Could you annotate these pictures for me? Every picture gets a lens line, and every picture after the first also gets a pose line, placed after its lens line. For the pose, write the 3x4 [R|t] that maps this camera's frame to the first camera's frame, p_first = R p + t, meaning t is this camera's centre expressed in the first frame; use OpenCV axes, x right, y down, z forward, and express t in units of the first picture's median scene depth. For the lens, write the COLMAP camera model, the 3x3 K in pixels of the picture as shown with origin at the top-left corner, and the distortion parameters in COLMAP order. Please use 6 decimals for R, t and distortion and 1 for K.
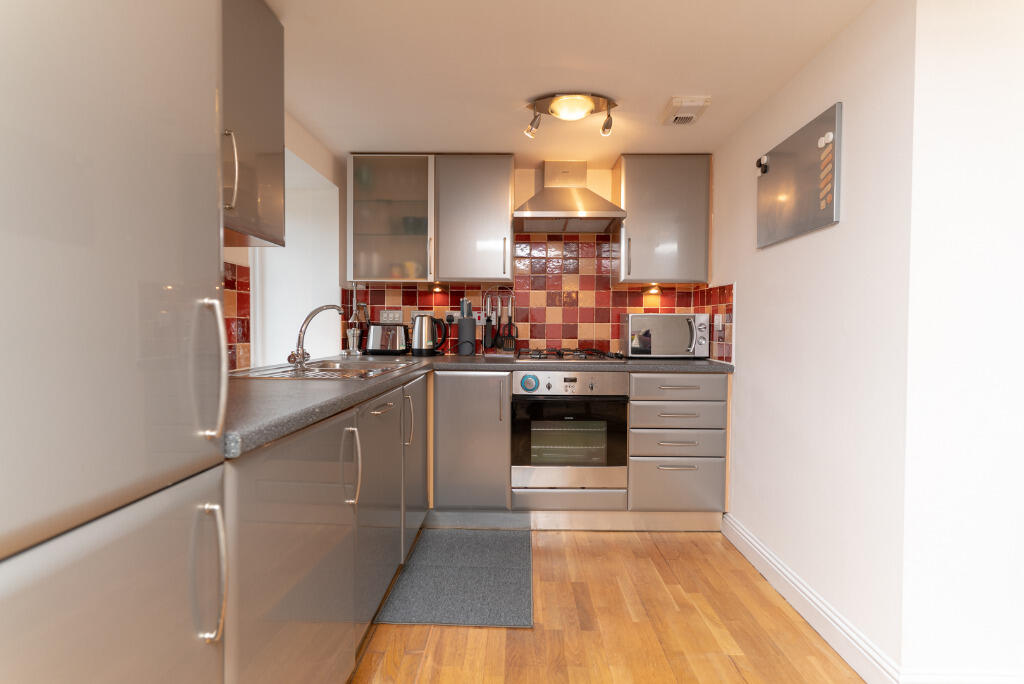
lens RADIAL K [[519.4, 0, 512.0], [0, 519.4, 342.0], [0, 0, 1]] dist [0.020031, 0.000353]
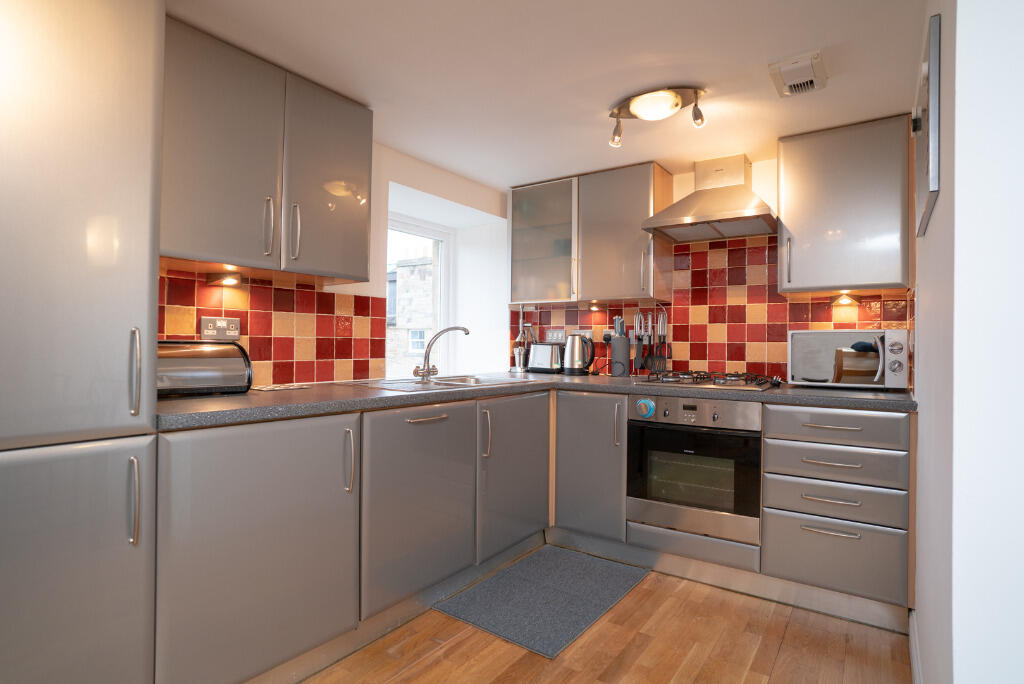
lens RADIAL K [[530.2, 0, 512.2], [0, 530.2, 345.4], [0, 0, 1]] dist [-0.024116, 0.000409]
pose [[0.828127, 0.002335, -0.560535, 0.304239], [-0.018242, 0.999574, -0.022787, -0.004860], [0.560243, 0.029096, 0.827817, 0.081088]]
